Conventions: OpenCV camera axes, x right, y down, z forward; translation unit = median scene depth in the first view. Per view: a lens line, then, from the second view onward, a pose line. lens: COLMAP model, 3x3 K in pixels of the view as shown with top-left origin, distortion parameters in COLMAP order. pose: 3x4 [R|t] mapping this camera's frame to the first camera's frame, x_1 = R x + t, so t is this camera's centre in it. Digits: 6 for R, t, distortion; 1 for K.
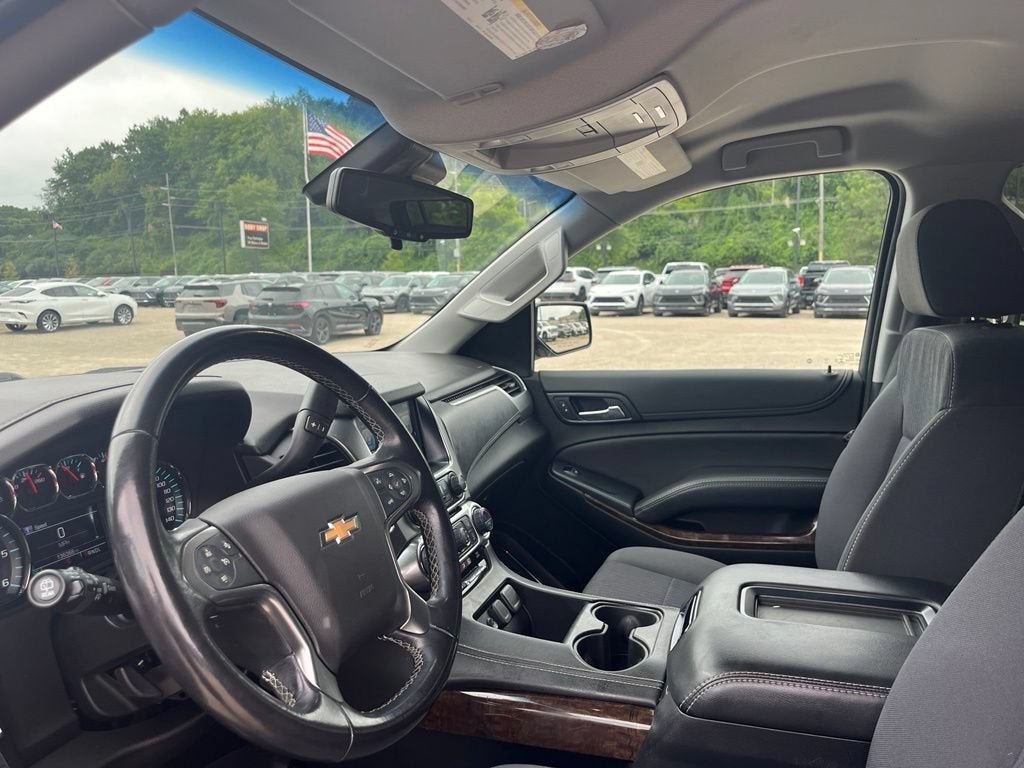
lens RADIAL K [[799.9, 0, 515.4], [0, 799.9, 387.8], [0, 0, 1]] dist [-0.005799, -0.014300]
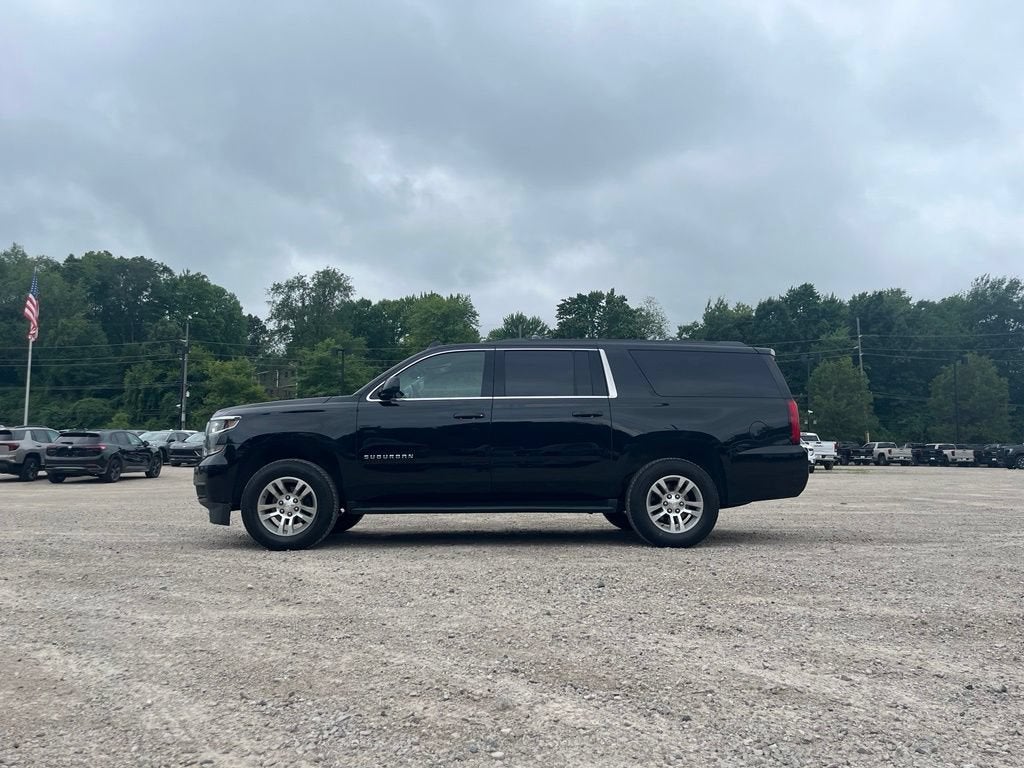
lens RADIAL K [[799.9, 0, 515.4], [0, 799.9, 387.8], [0, 0, 1]] dist [-0.005799, -0.014300]
pose [[0.941783, 0.053903, 0.331873, -0.096322], [0.019876, 0.976413, -0.214993, 0.097667], [-0.335634, 0.209073, 0.918498, -0.424497]]
